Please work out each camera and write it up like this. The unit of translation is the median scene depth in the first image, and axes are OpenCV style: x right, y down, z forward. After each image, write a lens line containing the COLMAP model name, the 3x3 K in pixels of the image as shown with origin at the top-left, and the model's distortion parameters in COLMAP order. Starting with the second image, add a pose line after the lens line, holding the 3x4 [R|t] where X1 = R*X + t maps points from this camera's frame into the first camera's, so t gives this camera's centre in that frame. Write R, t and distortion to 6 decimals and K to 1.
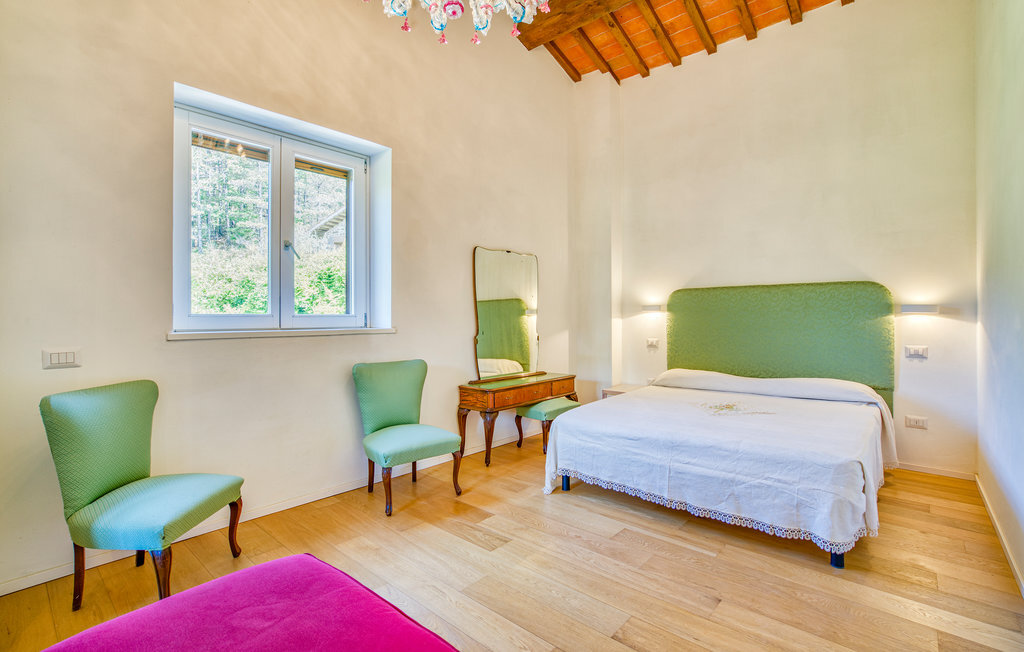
lens RADIAL K [[470.5, 0, 510.7], [0, 470.5, 312.4], [0, 0, 1]] dist [0.000042, -0.000016]
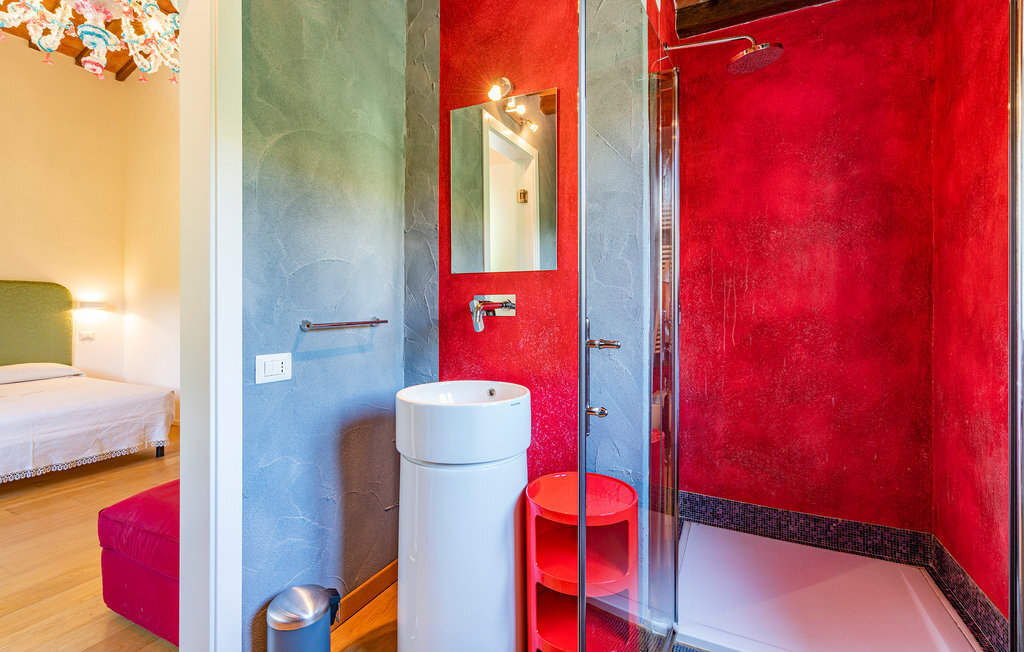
lens RADIAL K [[470.5, 0, 510.7], [0, 470.5, 312.4], [0, 0, 1]] dist [0.000042, -0.000016]
pose [[-0.257609, 0.003269, 0.966244, -0.825334], [-0.009210, 0.999941, -0.005839, 0.010266], [-0.966205, -0.010403, -0.257563, 0.140839]]
